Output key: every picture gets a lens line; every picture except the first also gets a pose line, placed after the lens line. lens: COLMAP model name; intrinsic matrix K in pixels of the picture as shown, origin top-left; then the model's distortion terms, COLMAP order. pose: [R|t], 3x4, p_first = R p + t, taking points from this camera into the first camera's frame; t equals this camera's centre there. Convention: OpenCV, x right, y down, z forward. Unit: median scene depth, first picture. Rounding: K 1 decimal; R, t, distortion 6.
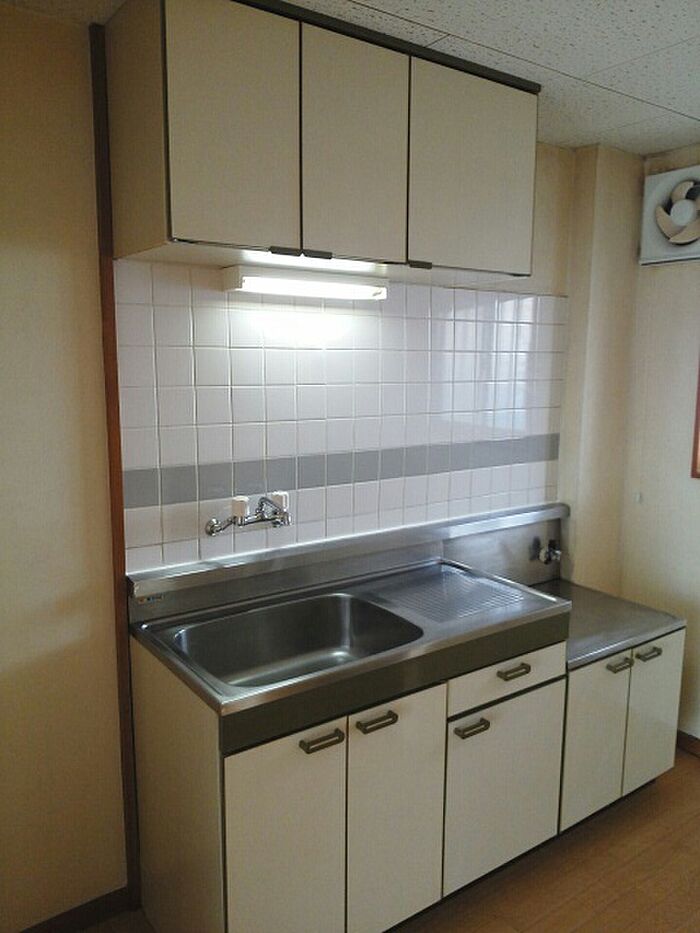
lens RADIAL K [[720.0, 0, 351.0], [0, 720.0, 464.8], [0, 0, 1]] dist [0.004704, -0.018201]
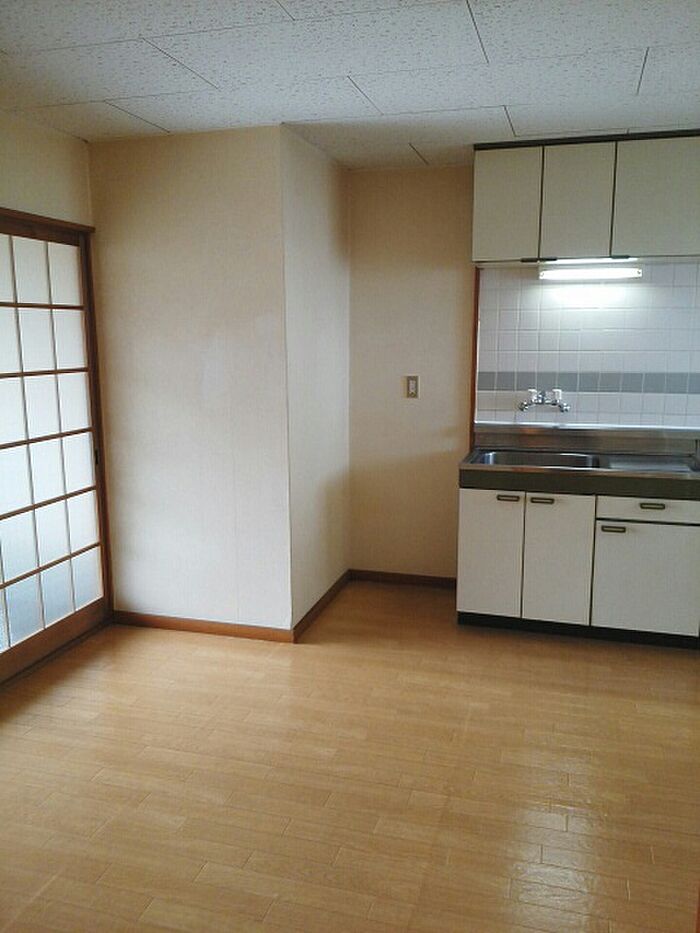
lens RADIAL K [[720.0, 0, 350.6], [0, 720.0, 467.1], [0, 0, 1]] dist [0.004704, -0.018201]
pose [[0.607277, 0.138796, -0.782273, 1.085410], [-0.100871, 0.990123, 0.097368, 0.111272], [0.788061, 0.019779, 0.615280, -0.545102]]
